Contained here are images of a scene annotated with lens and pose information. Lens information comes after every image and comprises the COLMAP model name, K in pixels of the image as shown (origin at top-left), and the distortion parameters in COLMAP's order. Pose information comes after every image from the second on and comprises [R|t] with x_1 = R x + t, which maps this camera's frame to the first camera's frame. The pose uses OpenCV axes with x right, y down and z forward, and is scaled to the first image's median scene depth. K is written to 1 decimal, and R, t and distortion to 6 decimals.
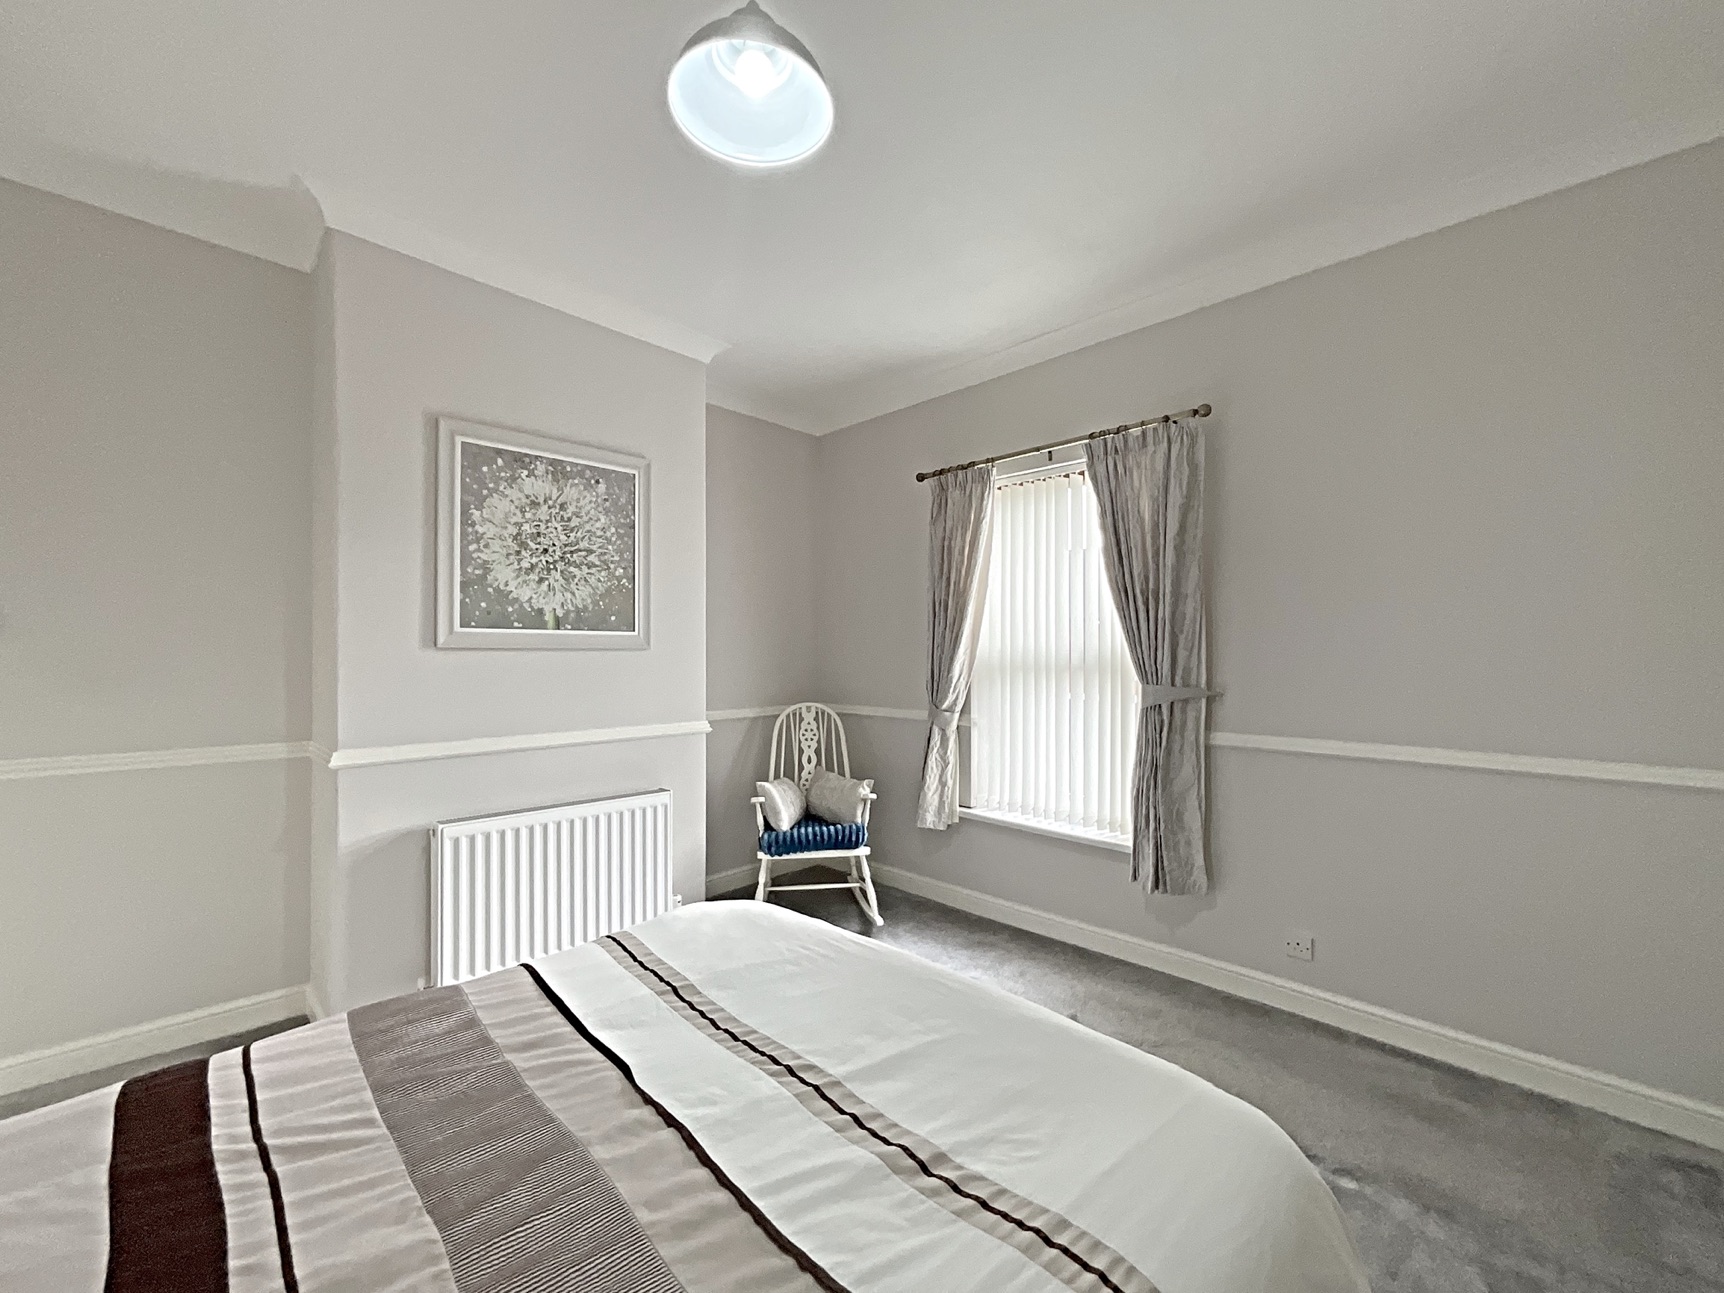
lens RADIAL K [[706.1, 0, 870.0], [0, 706.1, 649.4], [0, 0, 1]] dist [-0.001052, -0.000043]
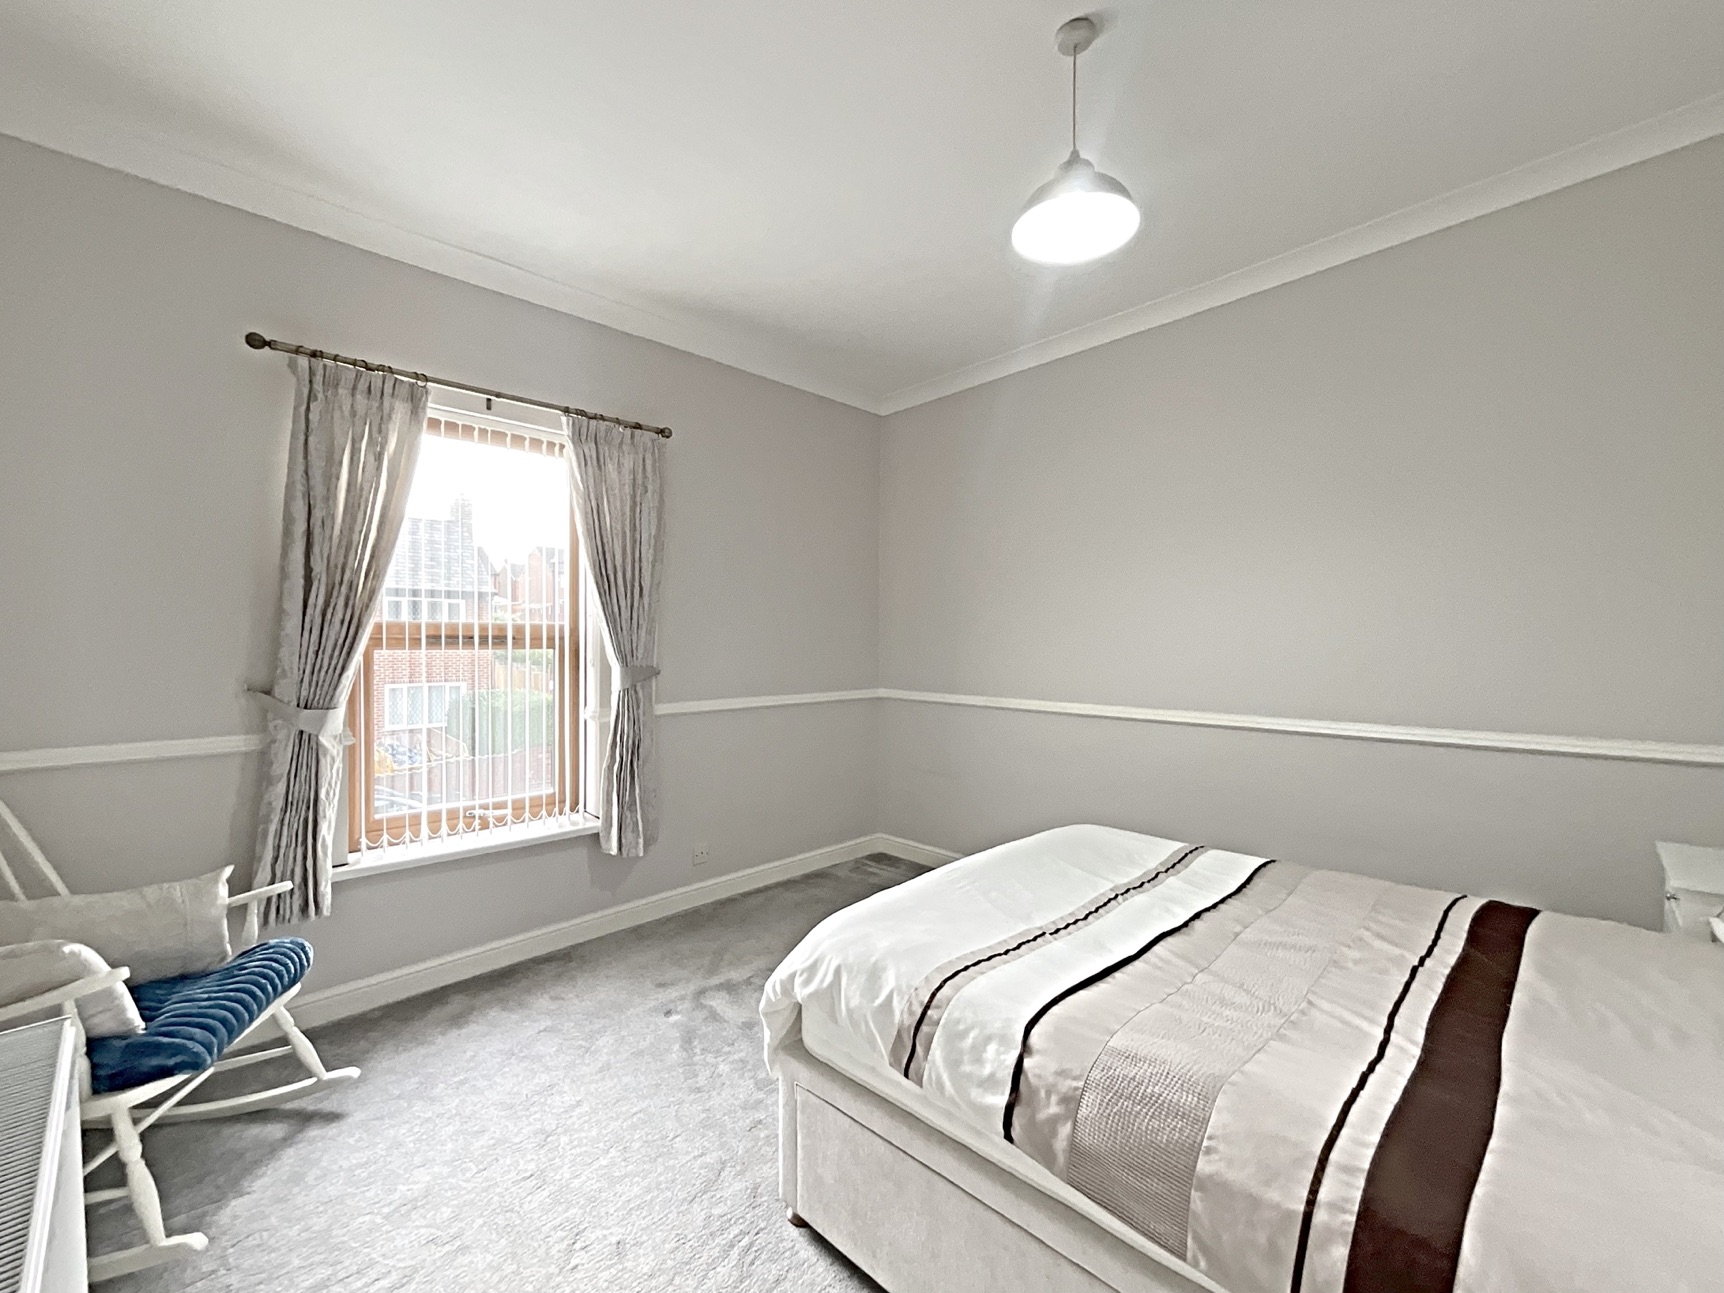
lens RADIAL K [[706.1, 0, 870.0], [0, 706.1, 649.4], [0, 0, 1]] dist [-0.001052, -0.000043]
pose [[-0.009616, -0.015522, 0.999833, -0.832756], [-0.005347, 0.999866, 0.015471, 0.004988], [-0.999939, -0.005198, -0.009698, 0.769255]]
